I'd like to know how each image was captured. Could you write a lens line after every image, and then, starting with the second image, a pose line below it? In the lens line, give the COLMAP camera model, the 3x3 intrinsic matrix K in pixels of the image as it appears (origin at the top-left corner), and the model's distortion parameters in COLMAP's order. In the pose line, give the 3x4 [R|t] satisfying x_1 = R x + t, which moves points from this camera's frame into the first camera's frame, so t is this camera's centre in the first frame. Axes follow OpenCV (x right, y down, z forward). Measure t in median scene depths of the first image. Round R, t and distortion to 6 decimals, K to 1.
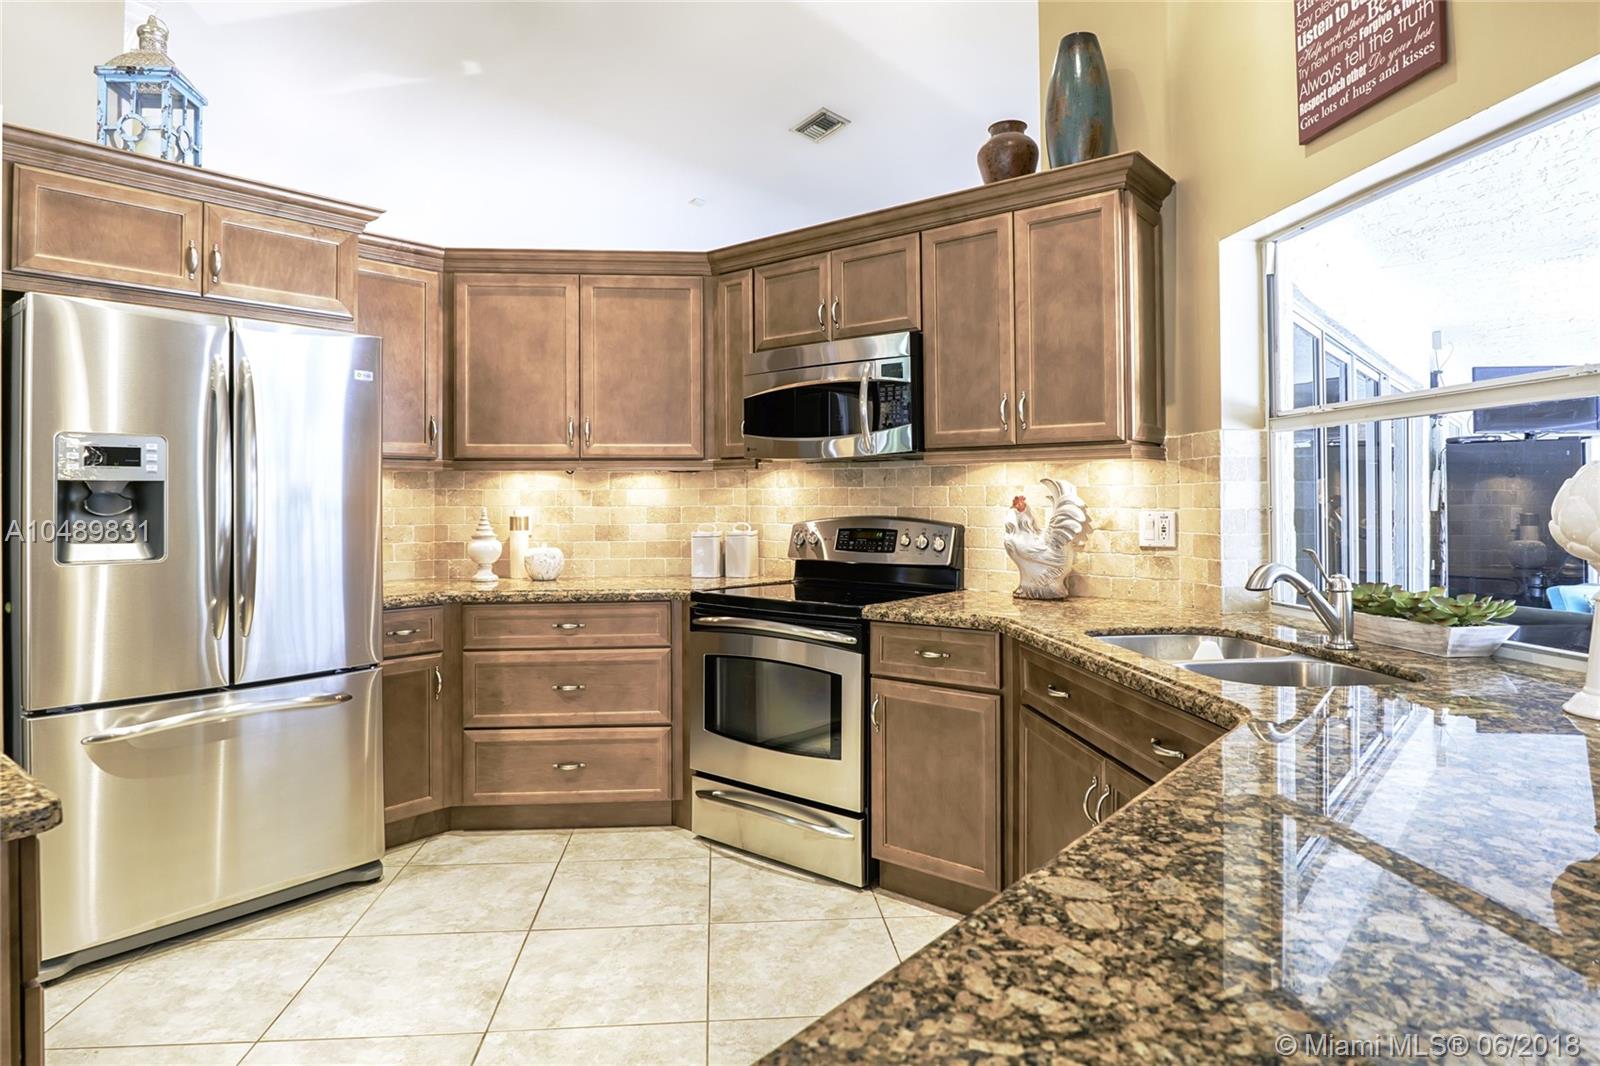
lens RADIAL K [[958.8, 0, 776.6], [0, 958.8, 489.2], [0, 0, 1]] dist [-0.003102, -0.000371]
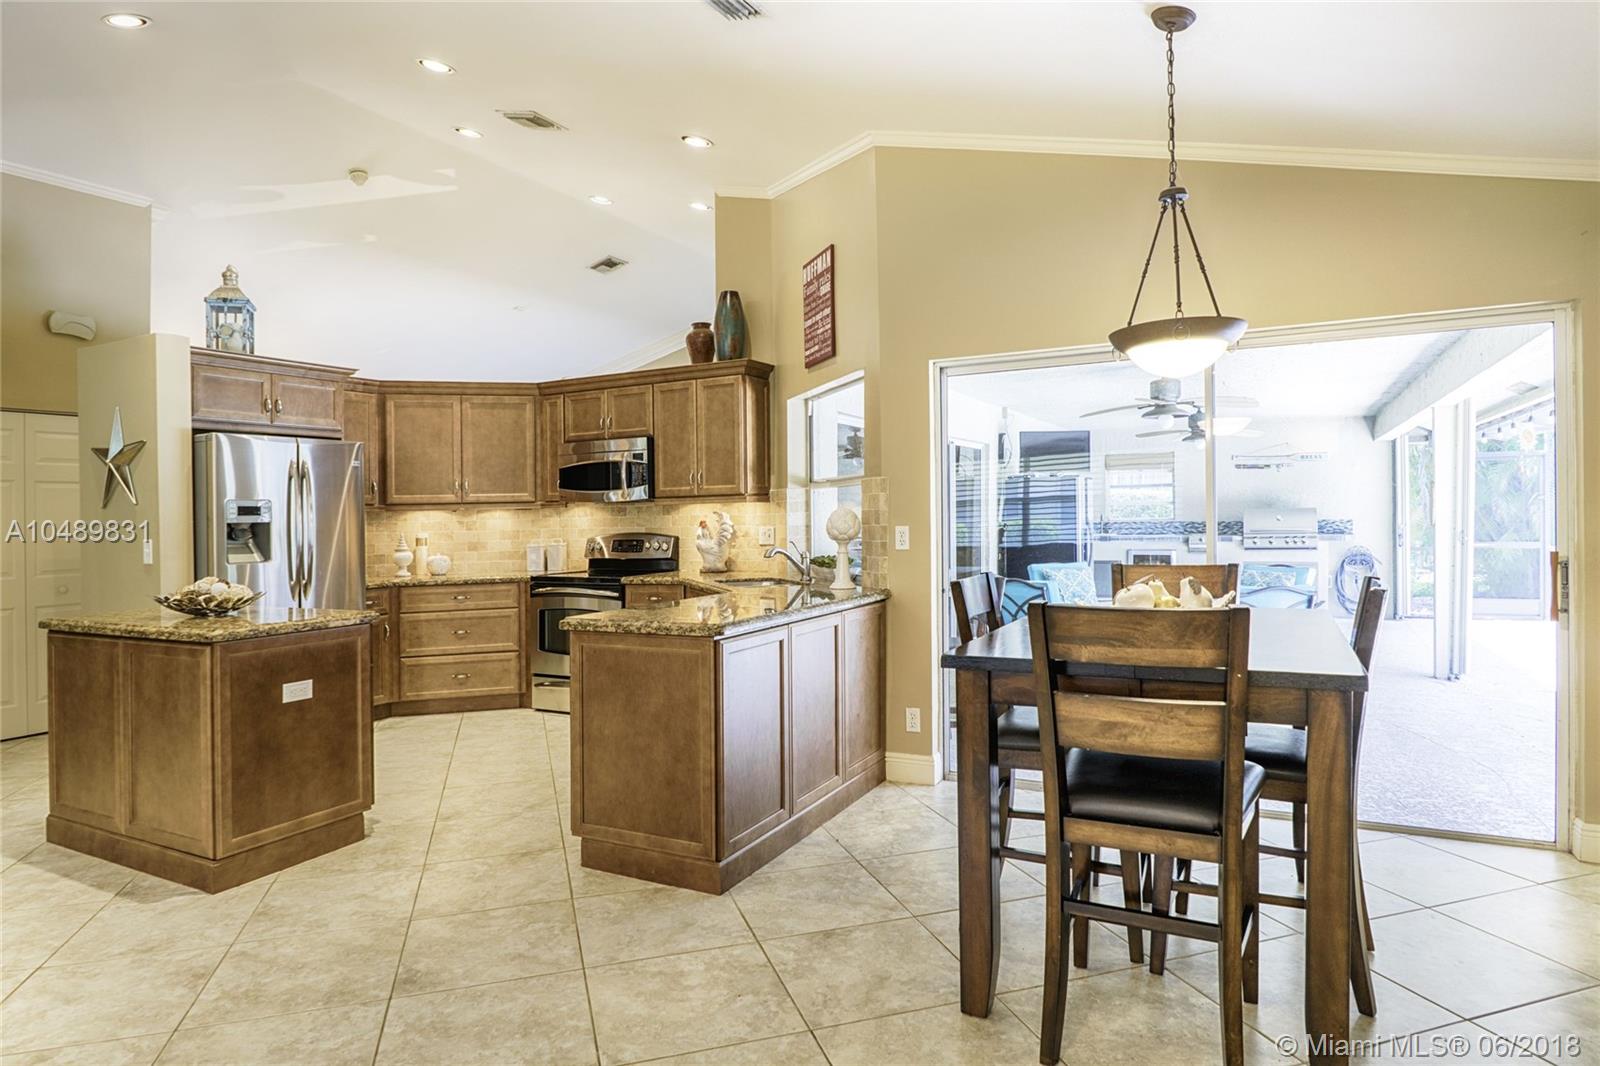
lens RADIAL K [[947.6, 0, 756.9], [0, 947.6, 437.3], [0, 0, 1]] dist [-0.025287, 0.000541]
pose [[0.982620, -0.004208, 0.185583, 0.001362], [0.018048, 0.997172, -0.072948, -0.018029], [-0.184751, 0.075029, 0.979917, -0.864737]]
